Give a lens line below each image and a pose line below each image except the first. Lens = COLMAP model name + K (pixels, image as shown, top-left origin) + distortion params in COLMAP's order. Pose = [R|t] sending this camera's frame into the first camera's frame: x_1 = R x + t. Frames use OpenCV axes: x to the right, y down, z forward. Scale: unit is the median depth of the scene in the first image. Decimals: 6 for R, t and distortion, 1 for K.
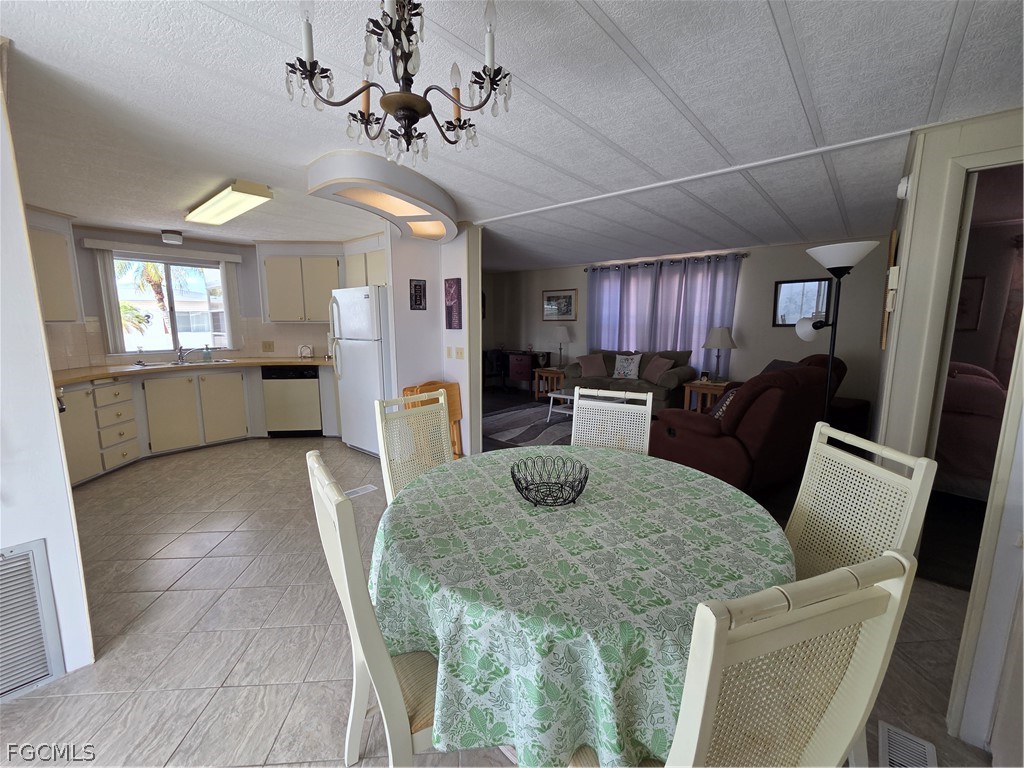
lens RADIAL K [[422.9, 0, 512.0], [0, 422.9, 384.0], [0, 0, 1]] dist [-0.000252, -0.000141]
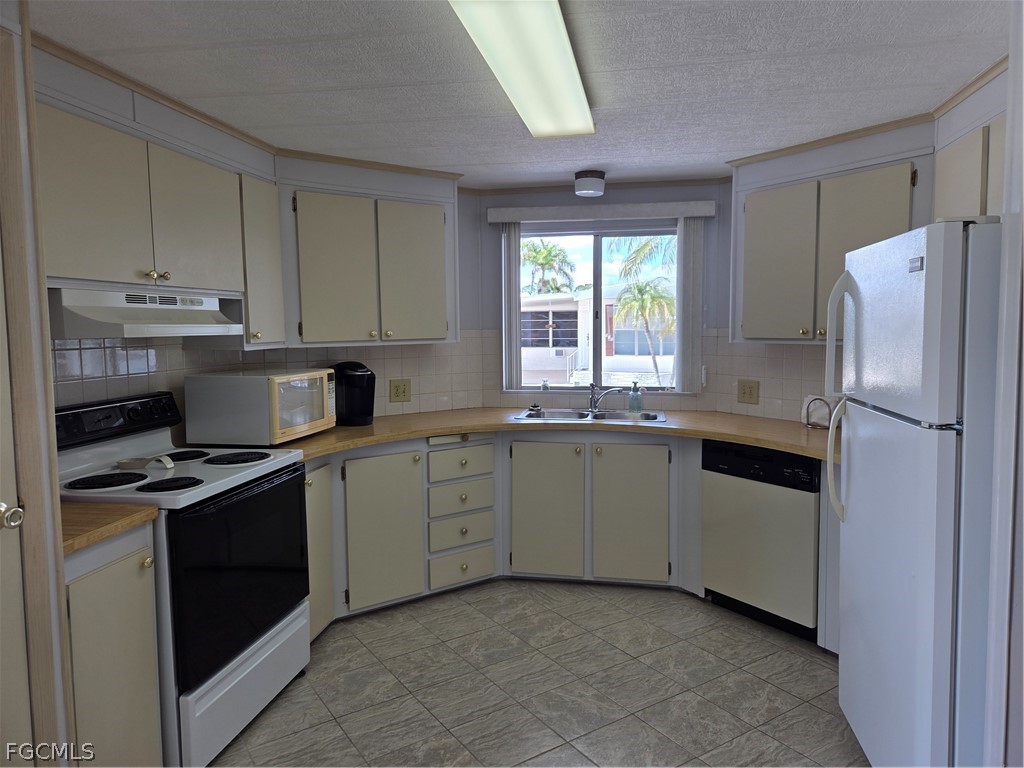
lens RADIAL K [[699.7, 0, 512.8], [0, 699.7, 371.4], [0, 0, 1]] dist [0.080015, -0.052512]
pose [[0.496081, 0.056119, -0.866461, -0.055247], [-0.120891, 0.992654, -0.004922, -0.089100], [0.859819, 0.107189, 0.499221, 0.471711]]
